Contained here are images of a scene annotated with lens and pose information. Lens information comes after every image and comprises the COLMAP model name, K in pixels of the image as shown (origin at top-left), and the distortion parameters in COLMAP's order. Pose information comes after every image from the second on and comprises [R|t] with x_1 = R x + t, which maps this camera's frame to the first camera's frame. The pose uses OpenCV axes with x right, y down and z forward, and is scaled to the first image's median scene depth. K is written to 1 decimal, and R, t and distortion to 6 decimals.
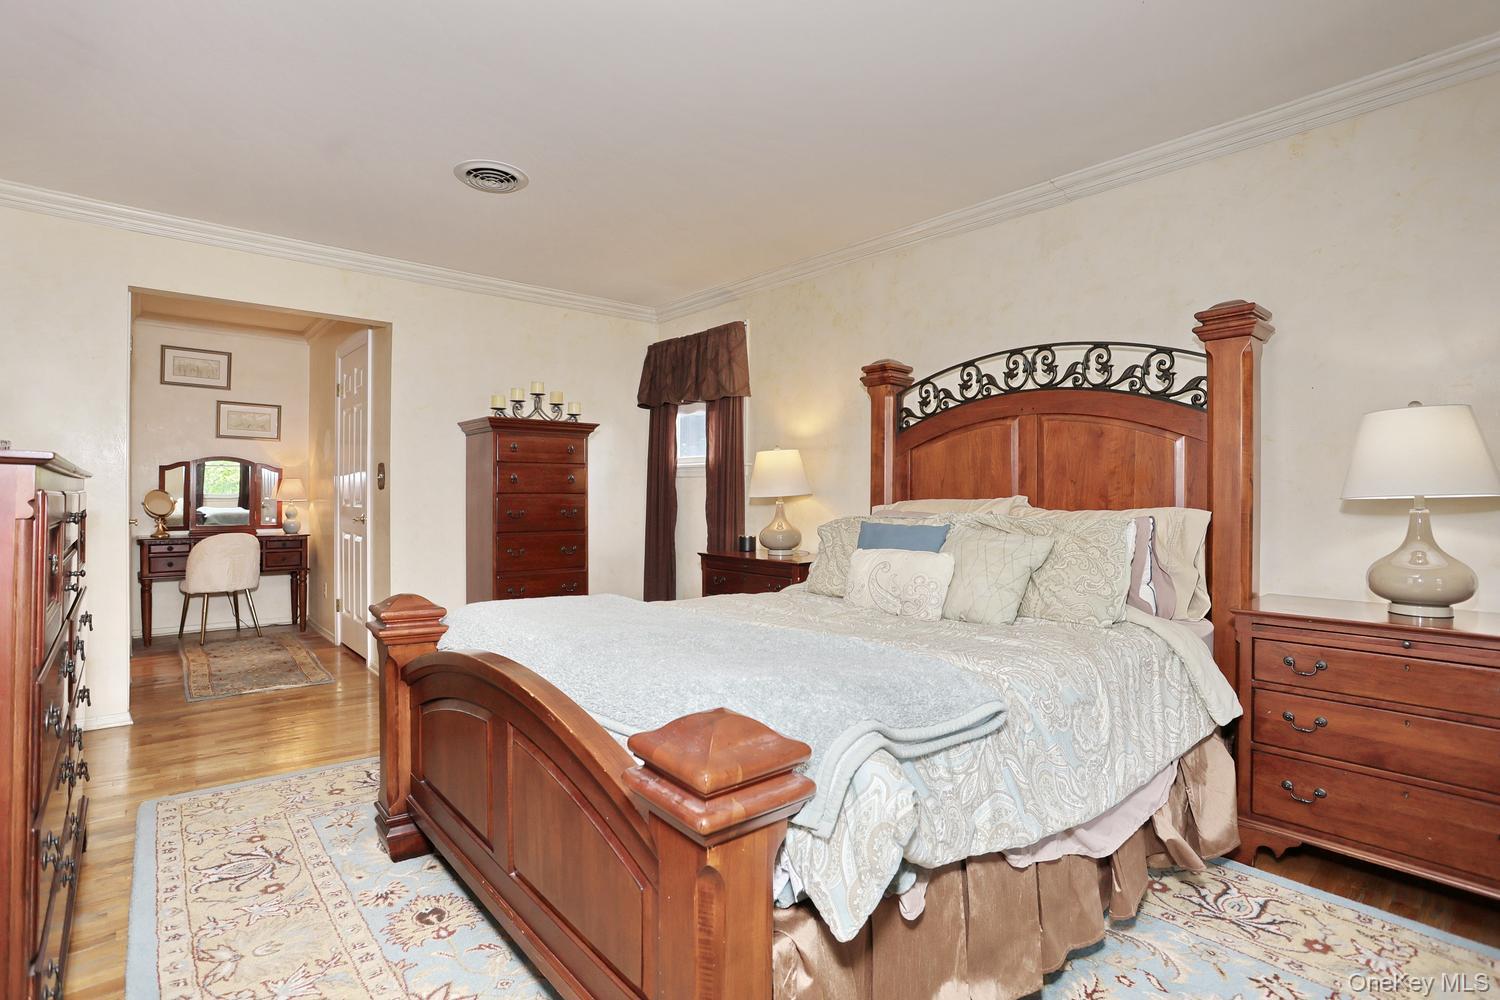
lens RADIAL K [[728.9, 0, 747.1], [0, 728.9, 495.6], [0, 0, 1]] dist [-0.056633, 0.001758]
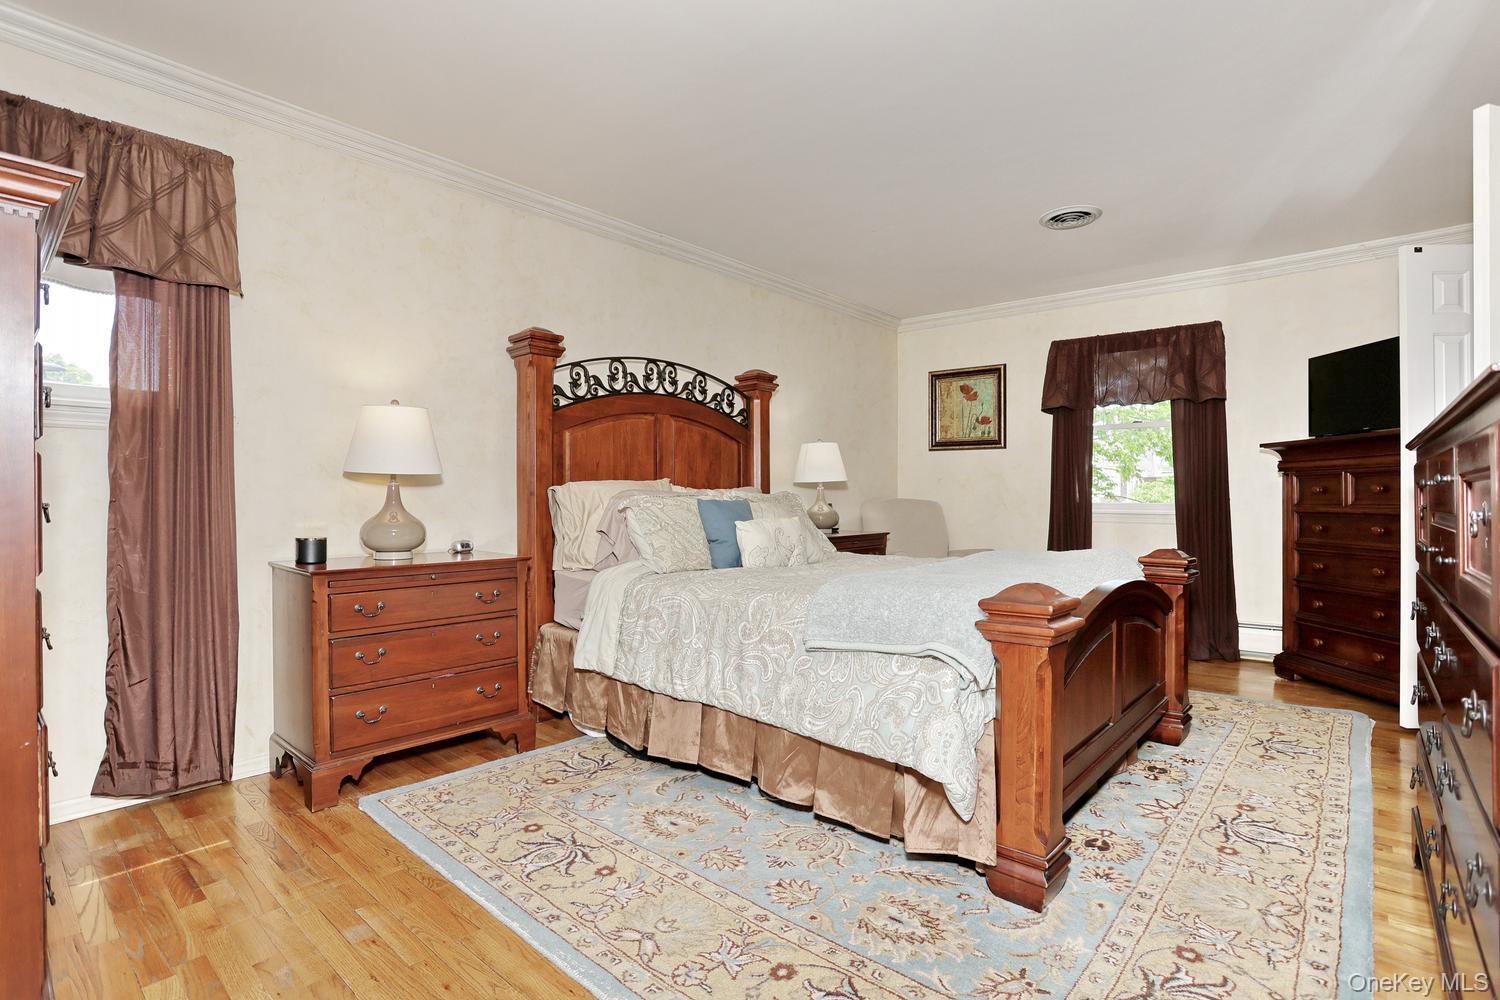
lens RADIAL K [[703.5, 0, 744.4], [0, 703.5, 503.5], [0, 0, 1]] dist [-0.012478, 0.000760]
pose [[-0.129784, -0.043615, 0.990583, -0.853177], [-0.021844, 0.998915, 0.041120, -0.007281], [-0.991302, -0.016301, -0.130596, 0.989368]]
